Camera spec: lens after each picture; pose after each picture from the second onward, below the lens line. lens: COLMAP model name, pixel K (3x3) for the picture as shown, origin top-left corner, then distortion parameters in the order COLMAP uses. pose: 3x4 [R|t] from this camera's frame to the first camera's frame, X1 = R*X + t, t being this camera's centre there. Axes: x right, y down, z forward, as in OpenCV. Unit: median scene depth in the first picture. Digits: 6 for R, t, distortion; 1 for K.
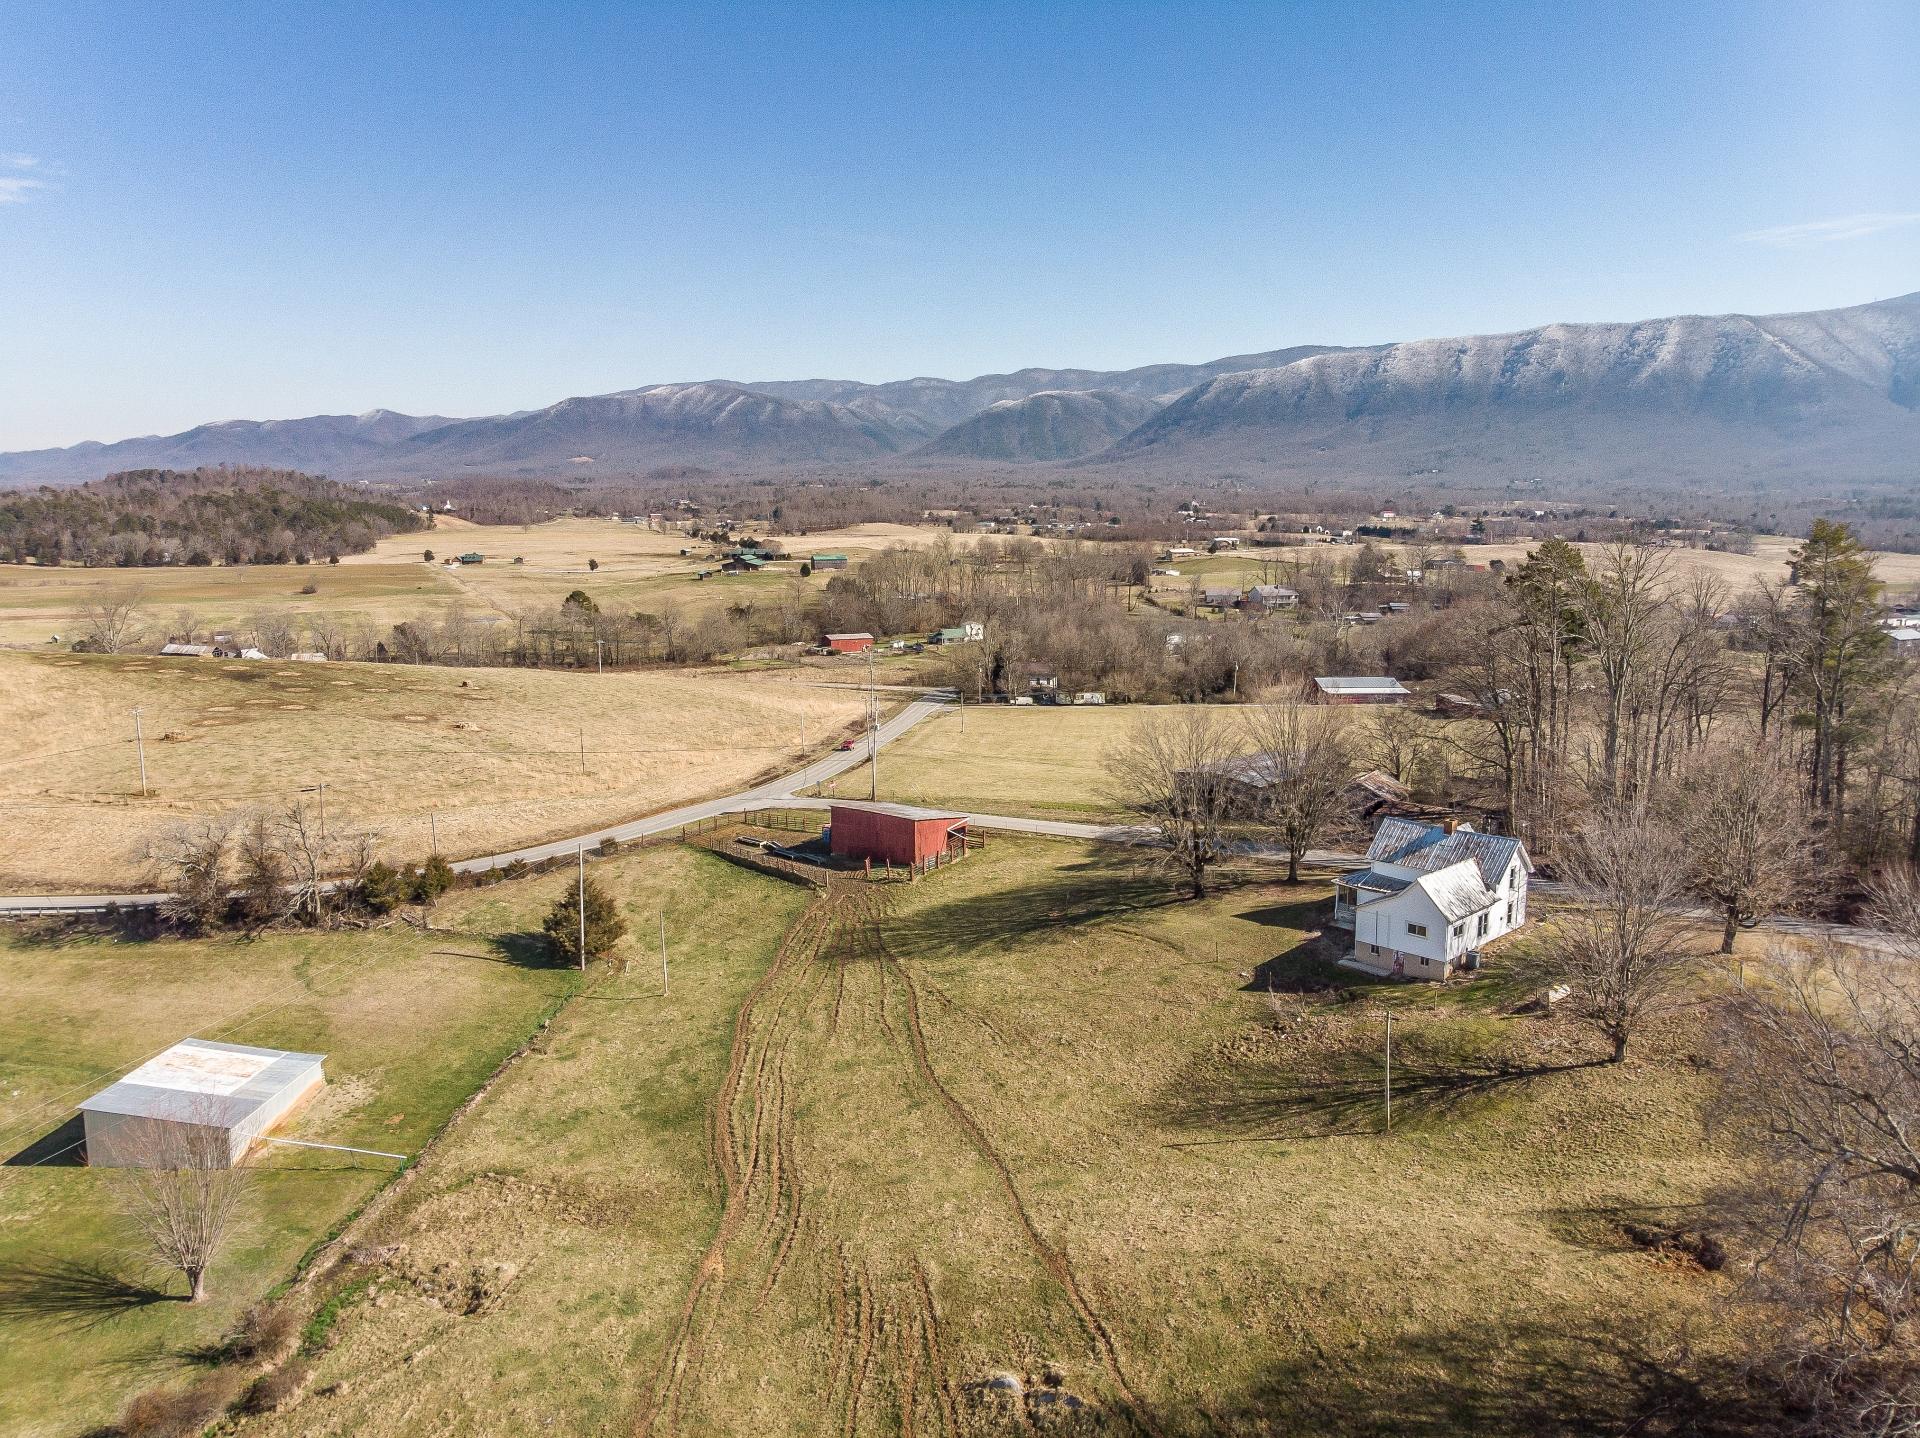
lens RADIAL K [[1421.2, 0, 942.3], [0, 1421.2, 714.6], [0, 0, 1]] dist [0.012029, -0.008199]
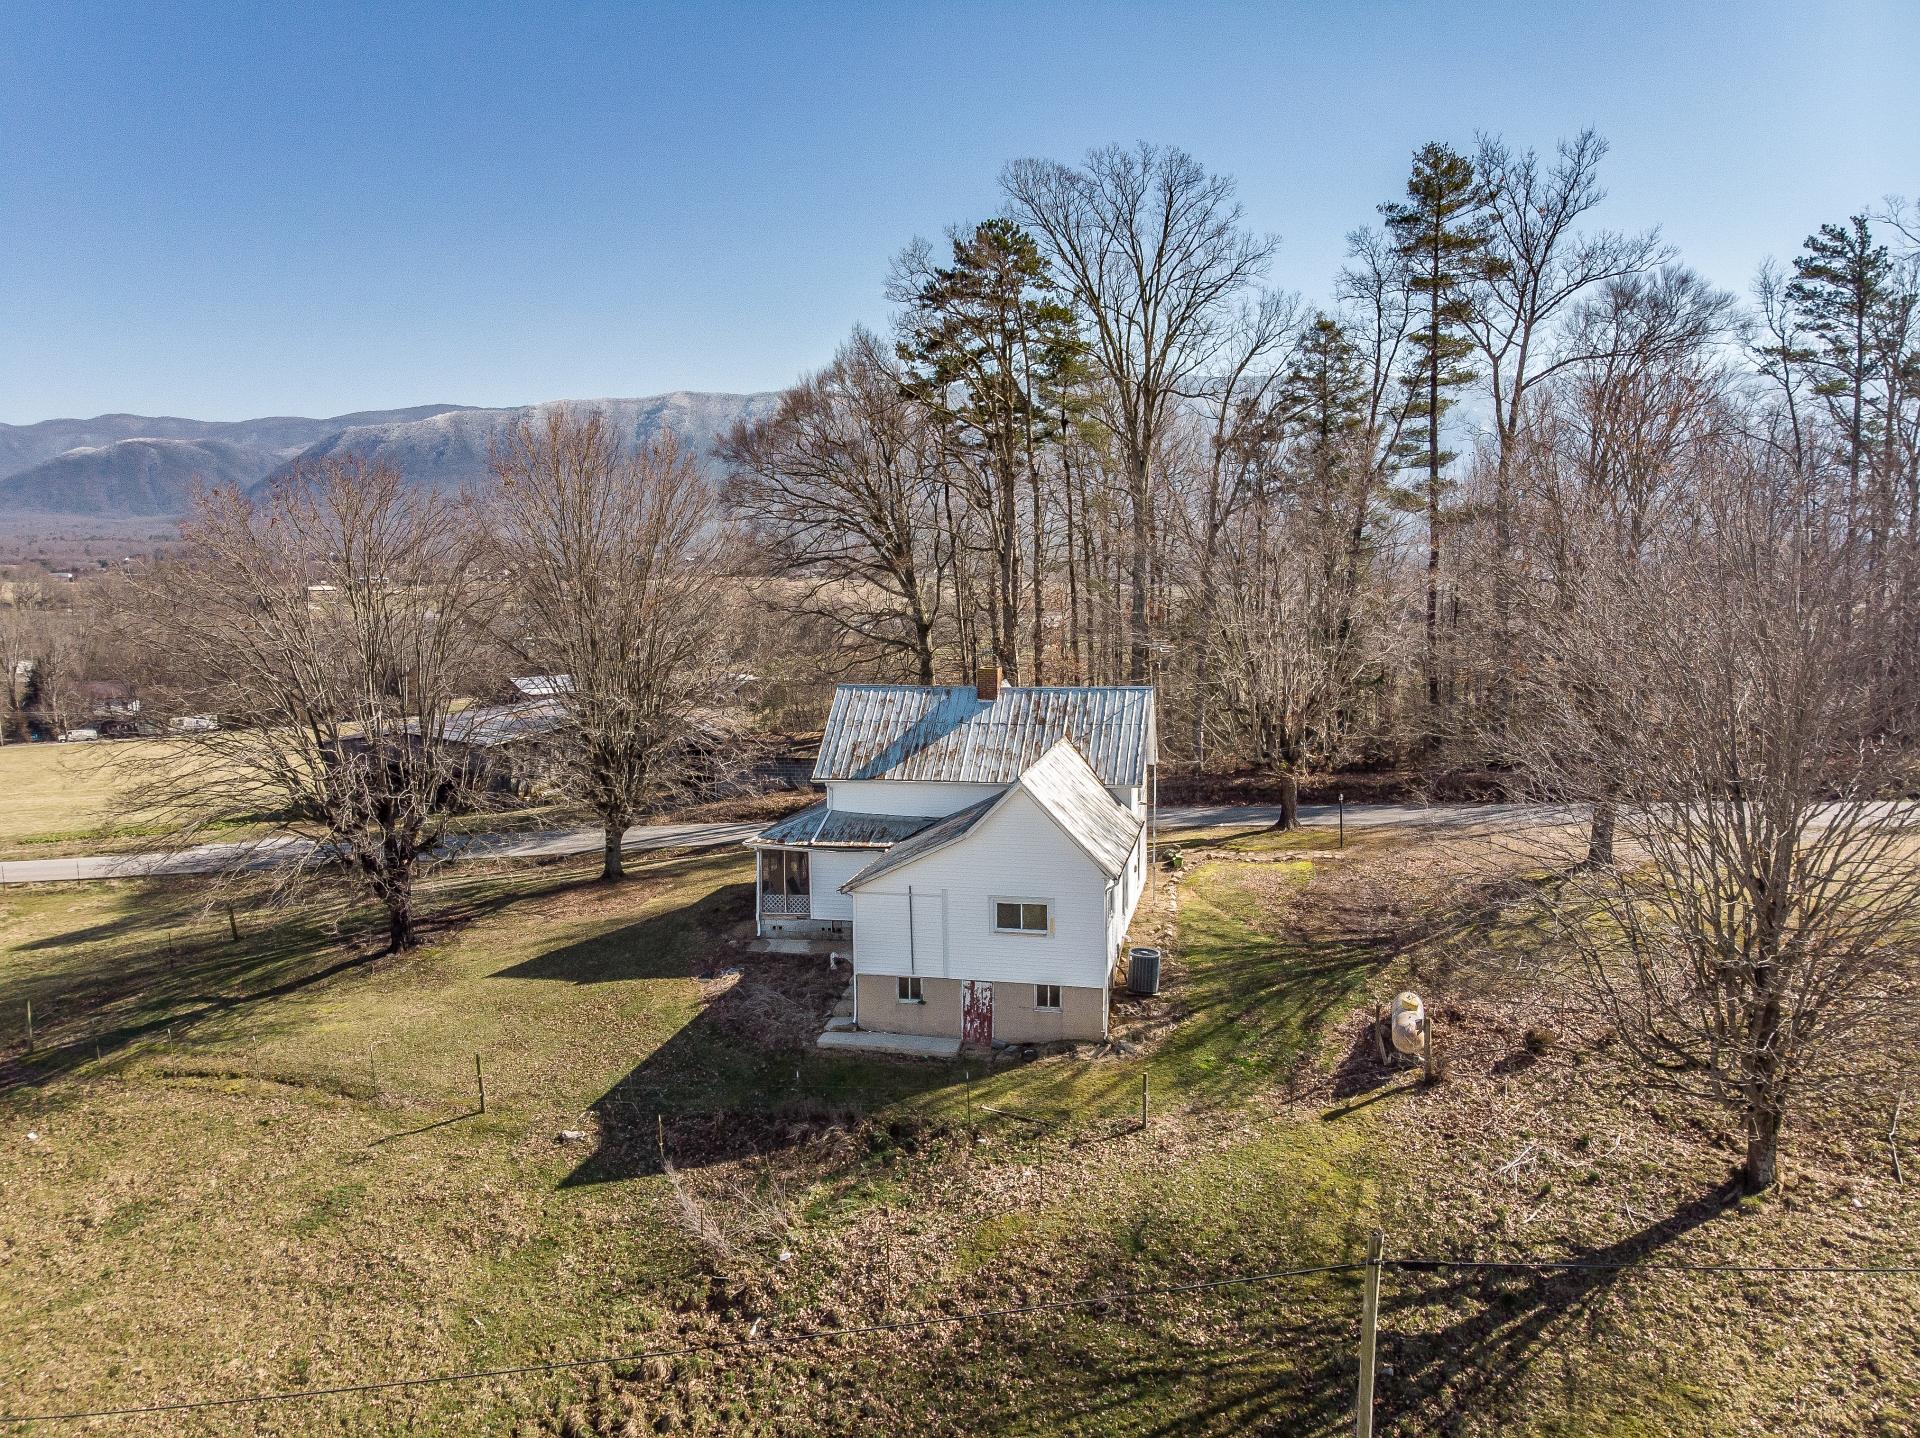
lens RADIAL K [[1421.2, 0, 944.1], [0, 1421.2, 724.7], [0, 0, 1]] dist [0.012029, -0.008199]
pose [[0.838085, -0.075520, 0.540288, 0.081058], [0.095810, 0.995354, -0.009491, 0.071223], [-0.537061, 0.059719, 0.841427, 0.484317]]
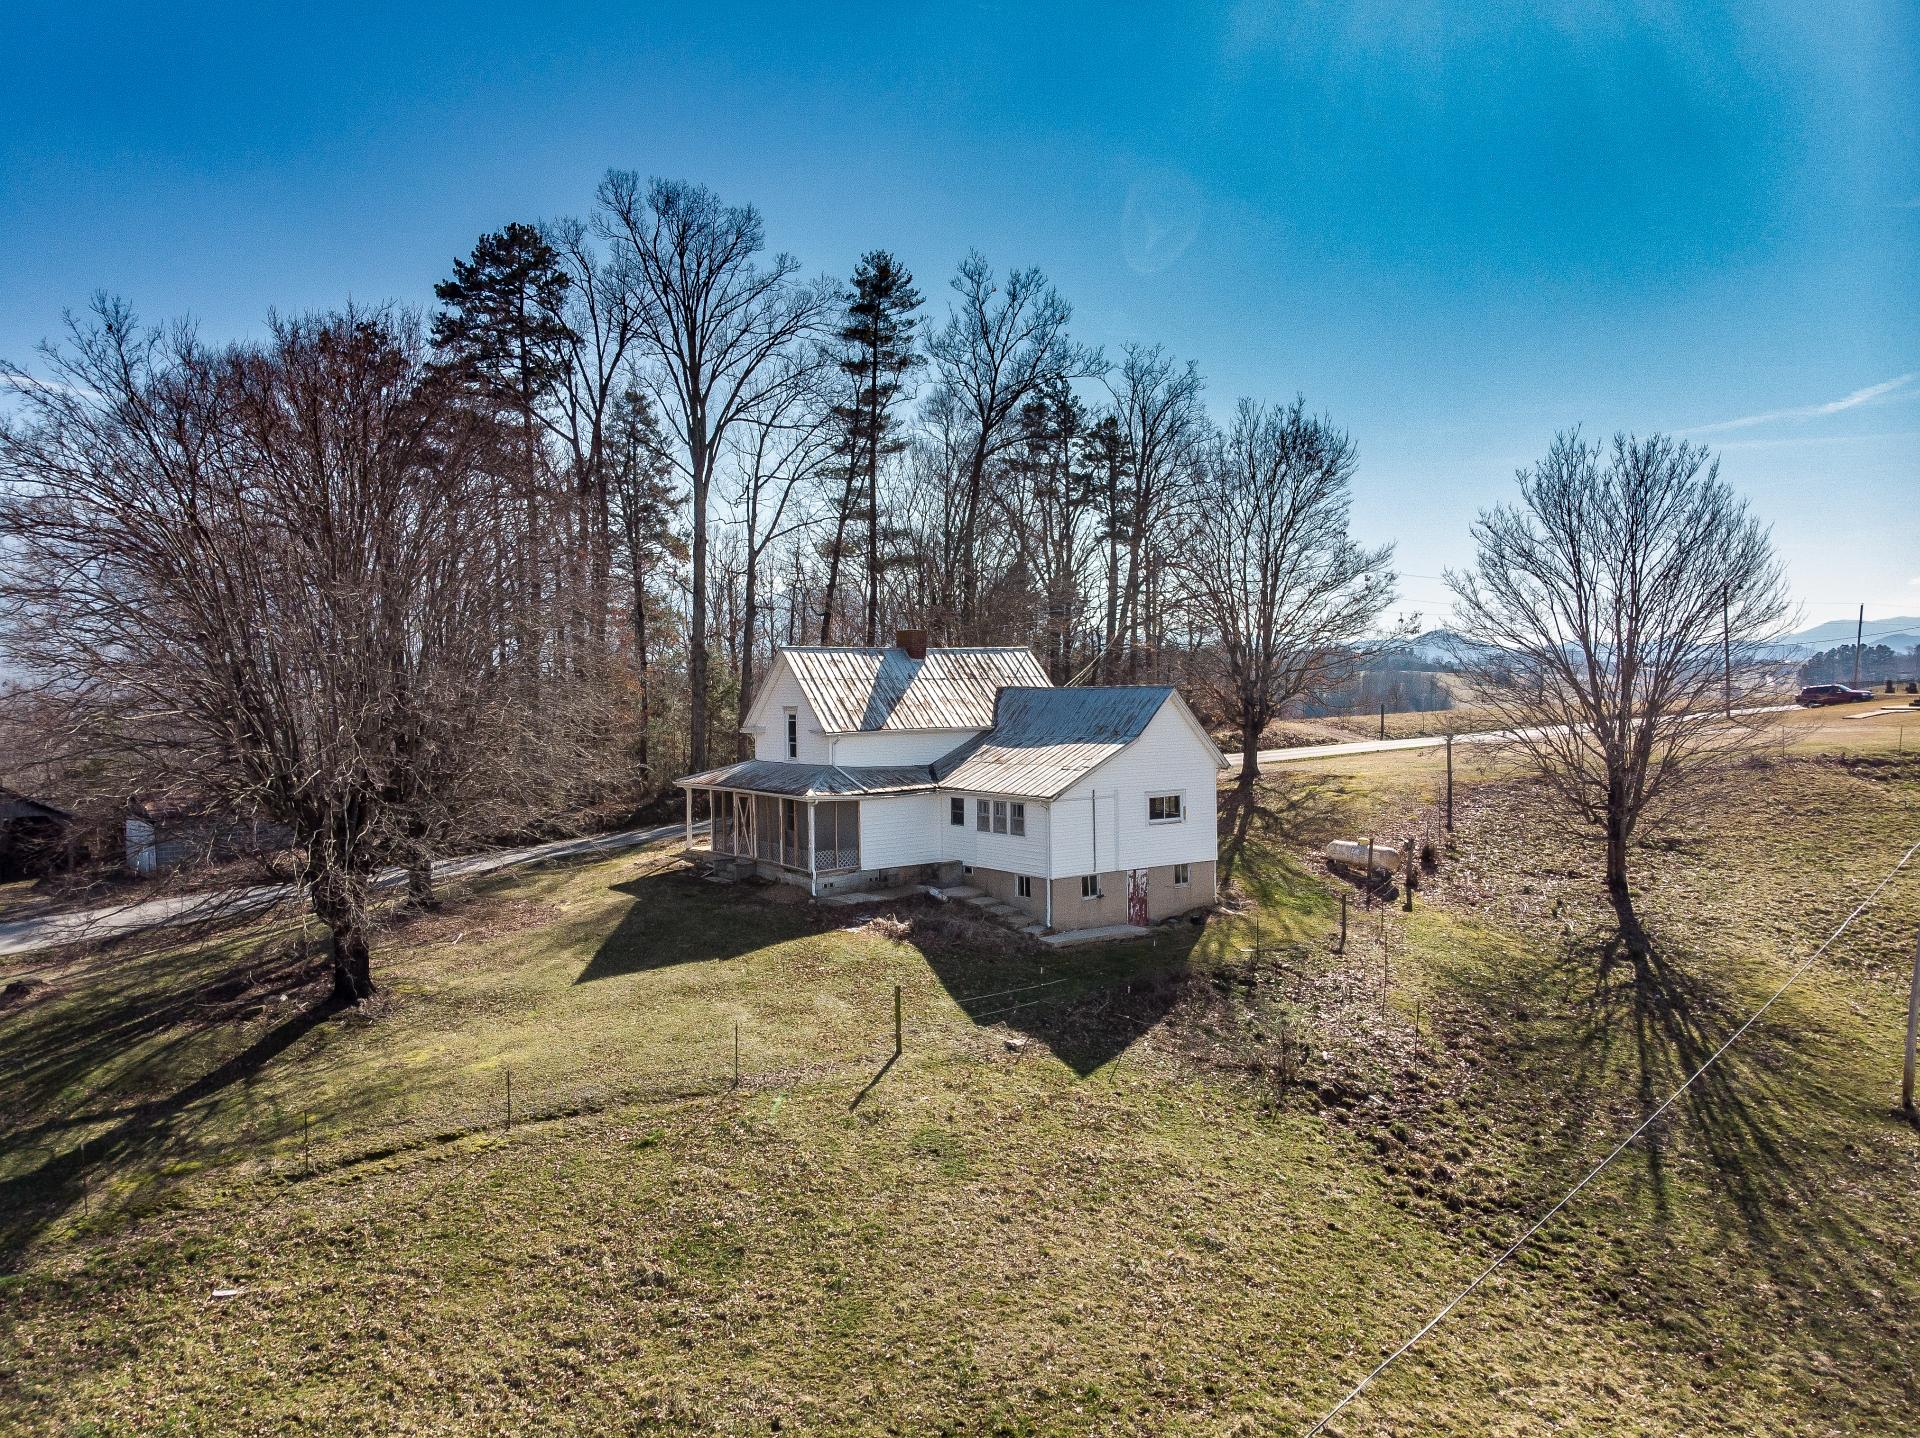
lens RADIAL K [[1421.2, 0, 960.4], [0, 1421.2, 721.0], [0, 0, 1]] dist [0.012029, -0.008199]
pose [[0.130494, -0.027618, 0.991064, -0.078215], [0.165275, 0.986231, 0.005721, 0.078126], [-0.977576, 0.163051, 0.133262, 0.701539]]
